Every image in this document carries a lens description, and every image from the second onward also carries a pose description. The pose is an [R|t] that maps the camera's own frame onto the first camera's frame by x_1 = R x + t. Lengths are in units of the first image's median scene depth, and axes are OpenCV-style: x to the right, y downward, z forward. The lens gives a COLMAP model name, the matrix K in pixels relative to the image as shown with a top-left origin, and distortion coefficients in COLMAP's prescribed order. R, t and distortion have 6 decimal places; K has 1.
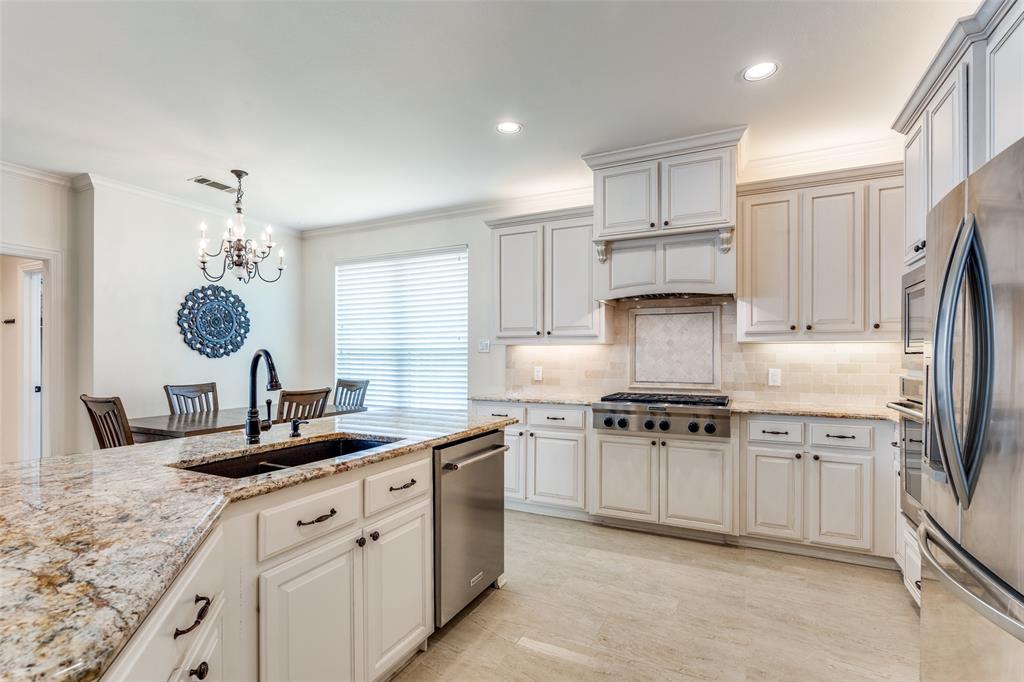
lens RADIAL K [[489.4, 0, 490.7], [0, 489.4, 357.2], [0, 0, 1]] dist [0.002301, 0.000272]
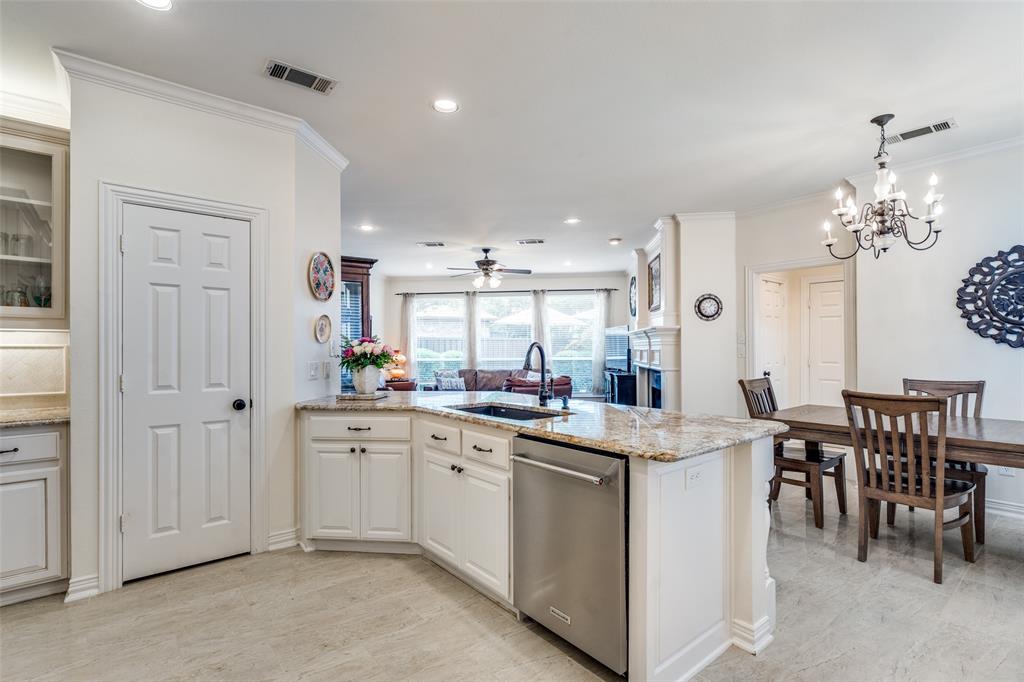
lens RADIAL K [[489.4, 0, 517.9], [0, 489.4, 344.8], [0, 0, 1]] dist [0.002301, 0.000272]
pose [[-0.379187, -0.005618, -0.925303, 0.386277], [0.002876, 0.999970, -0.007250, 0.000060], [0.925316, -0.005410, -0.379159, 0.627131]]
